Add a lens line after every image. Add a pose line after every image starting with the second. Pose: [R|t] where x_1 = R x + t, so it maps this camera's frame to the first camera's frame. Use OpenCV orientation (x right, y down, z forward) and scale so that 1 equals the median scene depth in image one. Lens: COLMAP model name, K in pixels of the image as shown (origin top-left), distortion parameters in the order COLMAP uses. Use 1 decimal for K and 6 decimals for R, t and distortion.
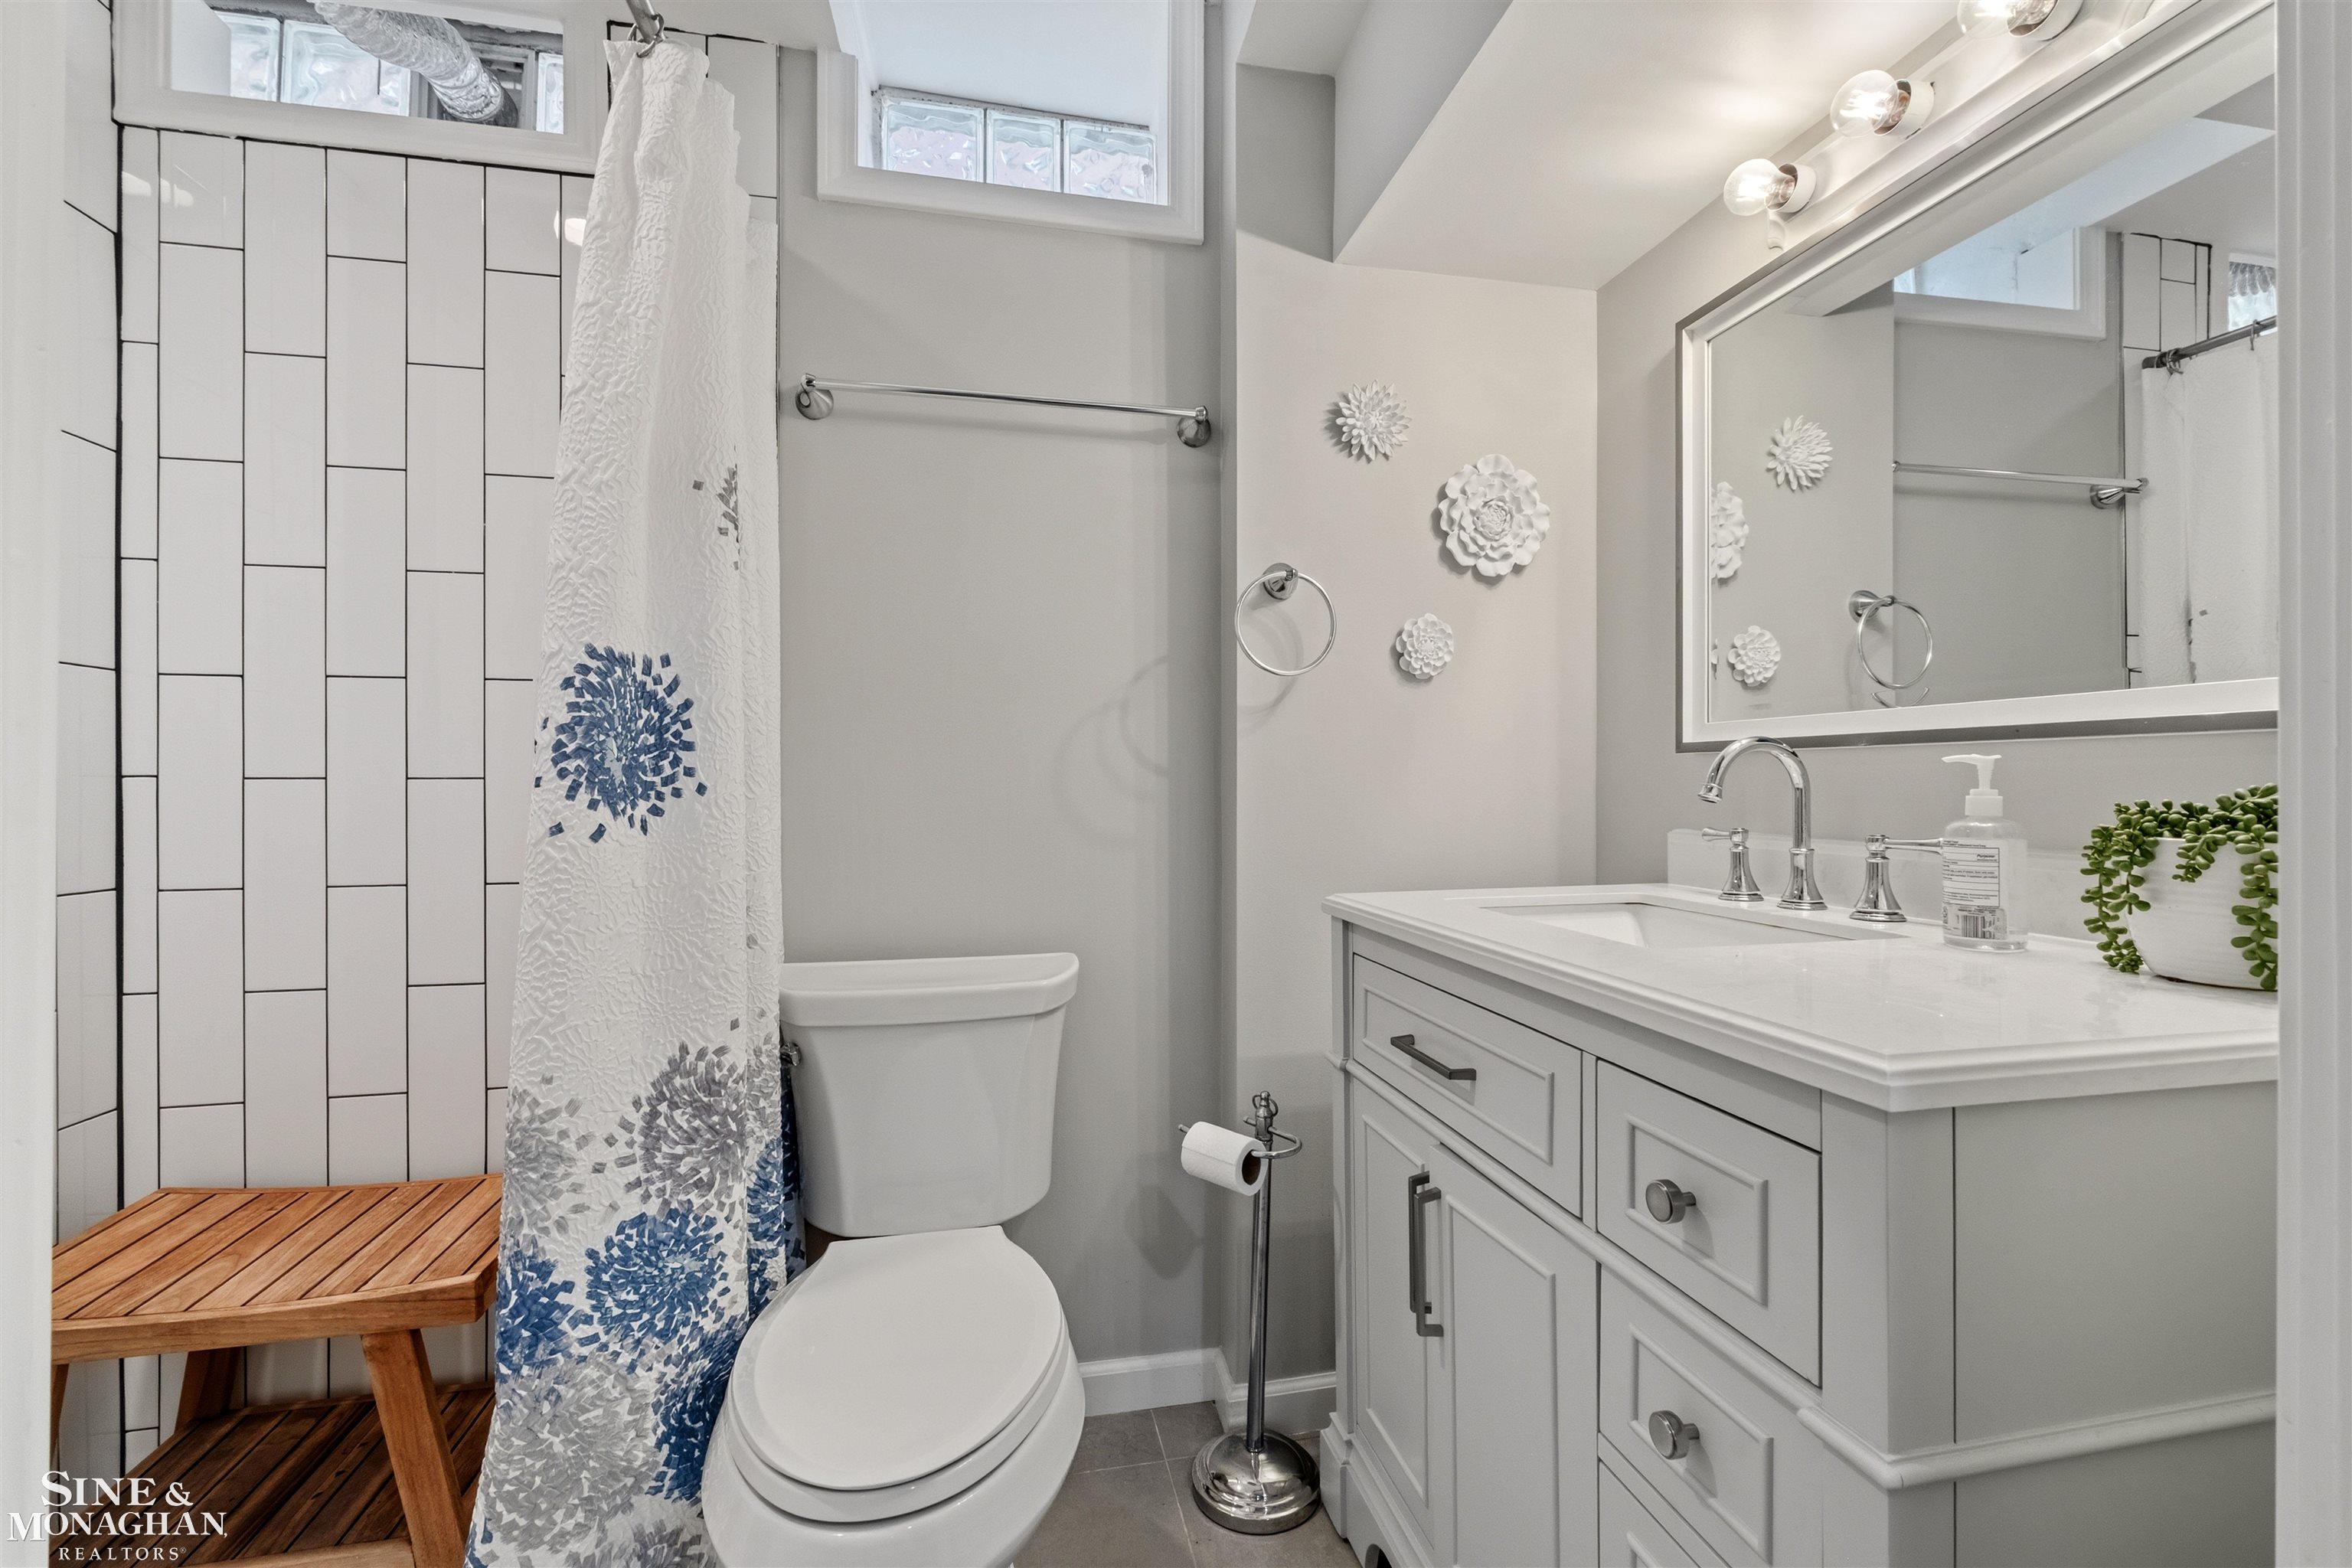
lens RADIAL K [[1012.3, 0, 1168.3], [0, 1012.3, 762.9], [0, 0, 1]] dist [0.002717, -0.000008]
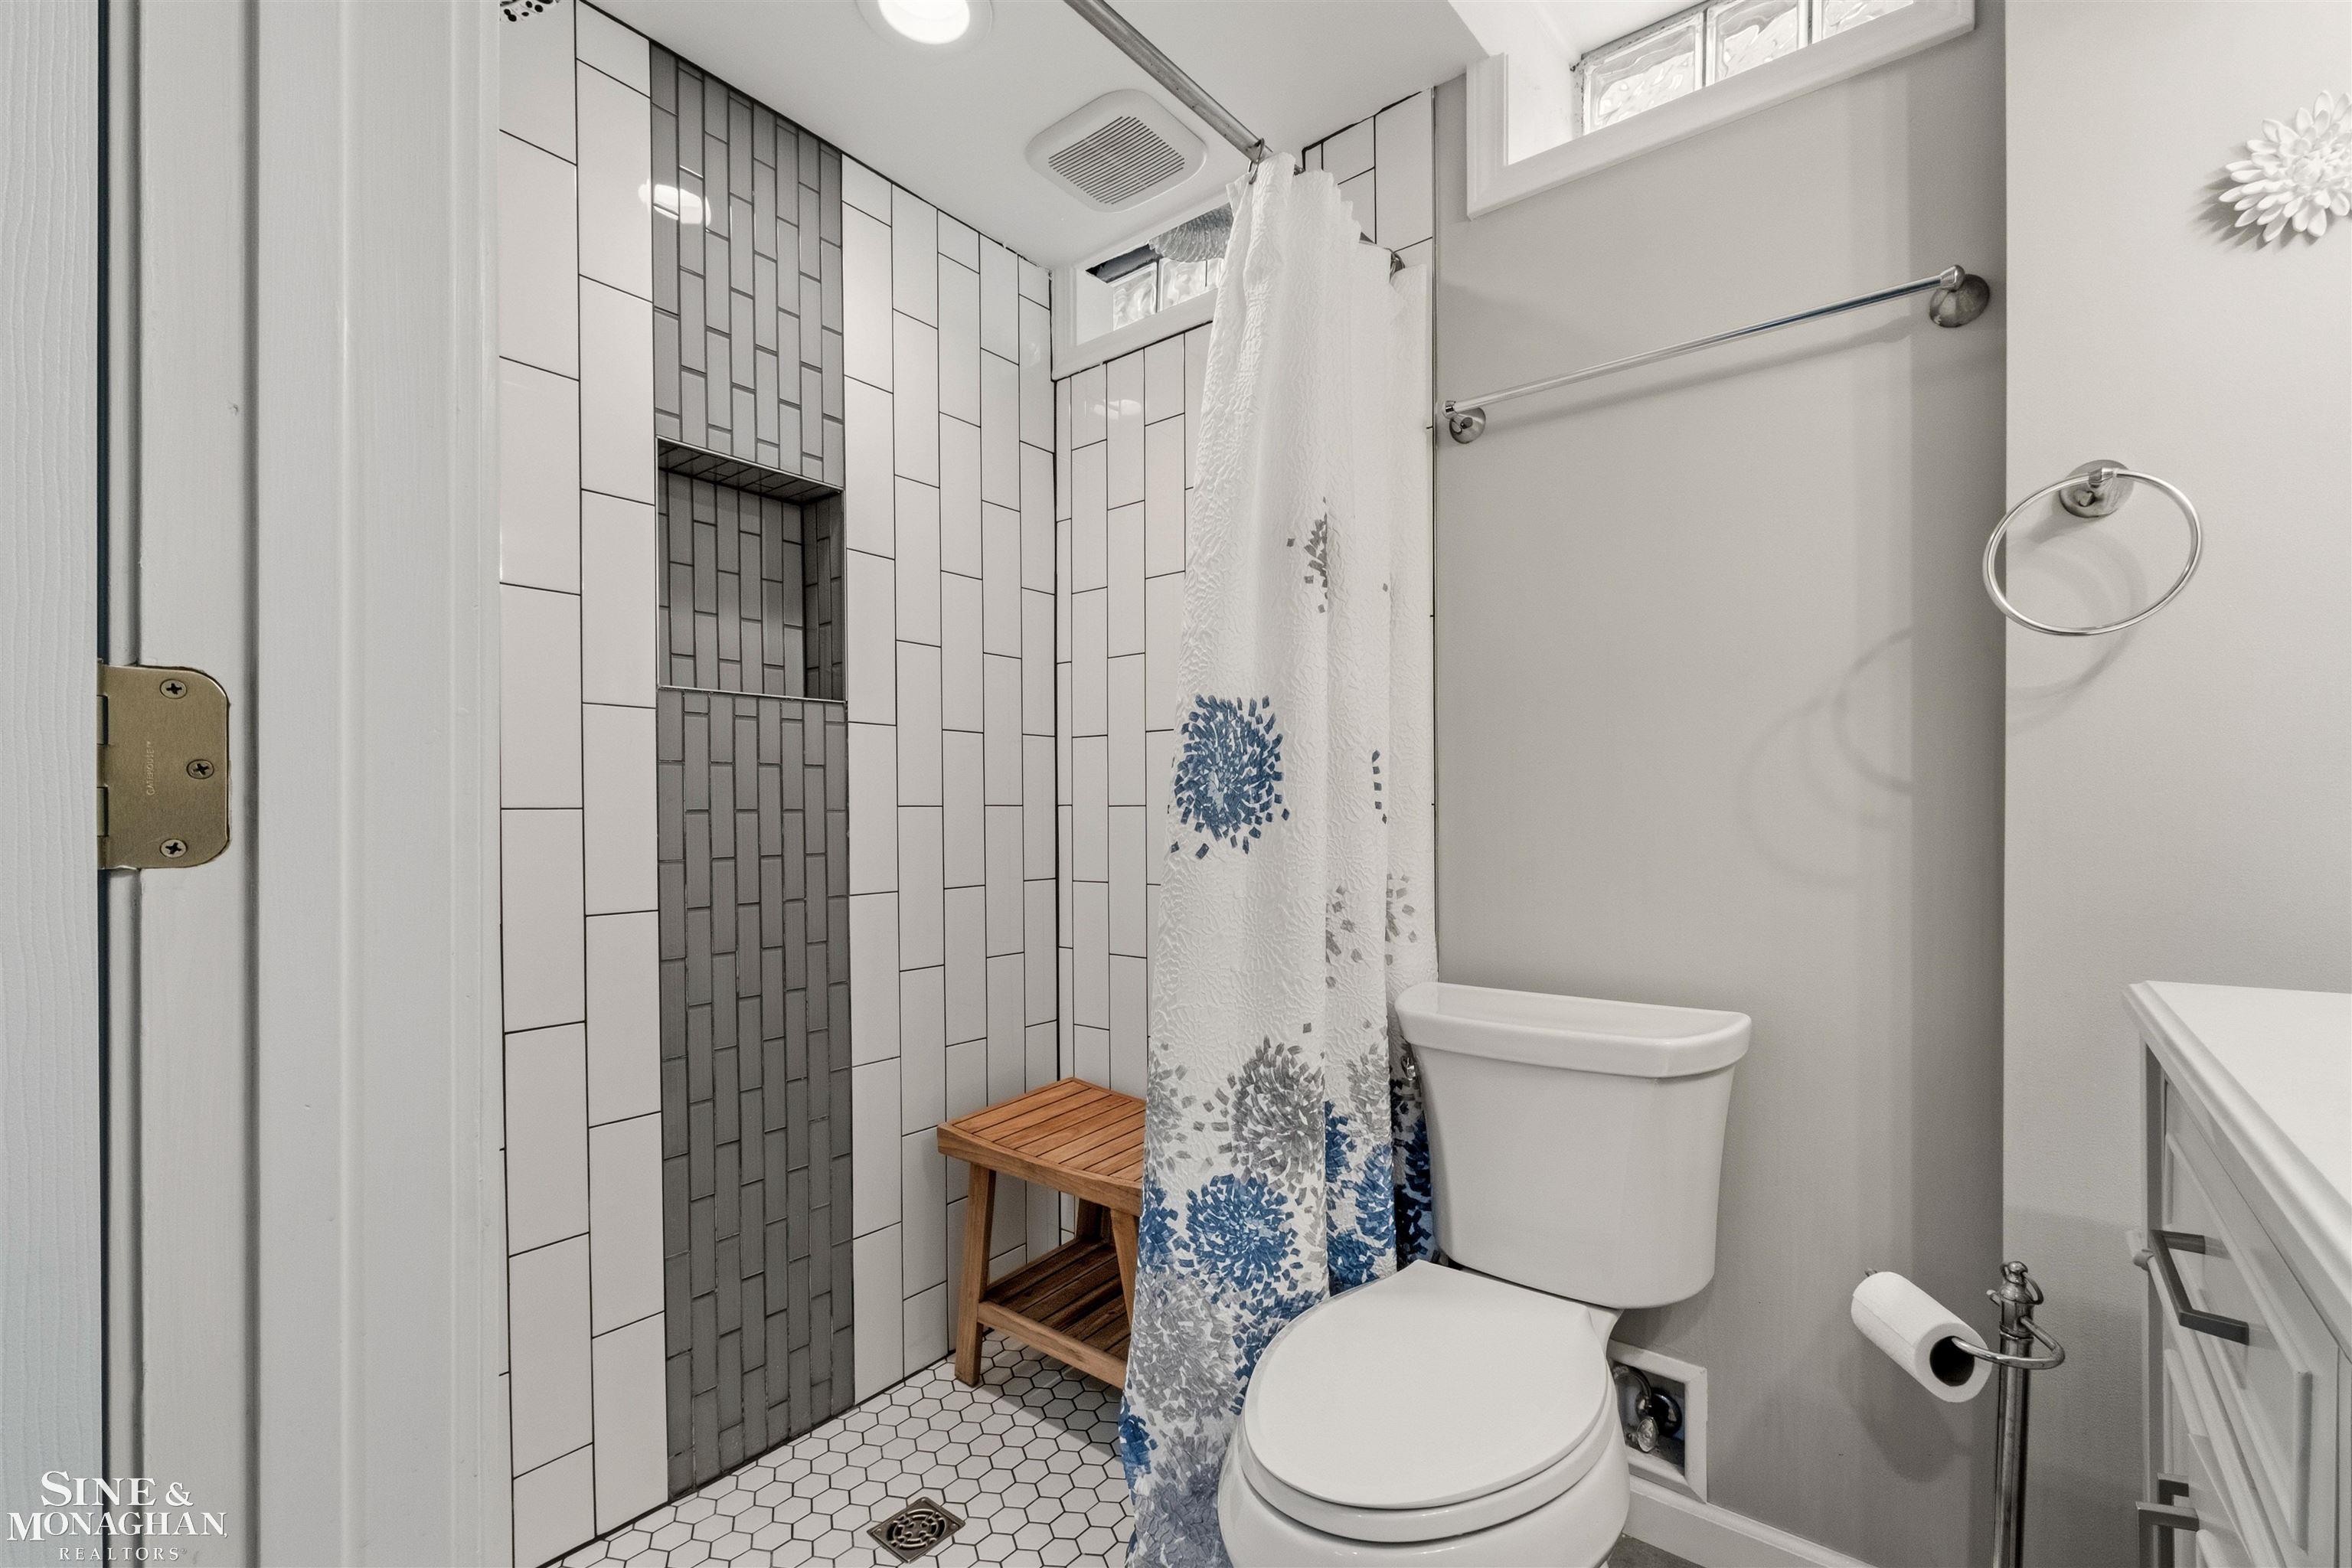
lens RADIAL K [[1008.3, 0, 1179.8], [0, 1008.3, 798.0], [0, 0, 1]] dist [-0.003000, 0.000942]
pose [[0.641995, -0.012887, -0.766600, 0.337326], [0.025214, 0.999673, 0.004310, 0.000070], [0.766294, -0.022096, 0.642110, 0.204150]]
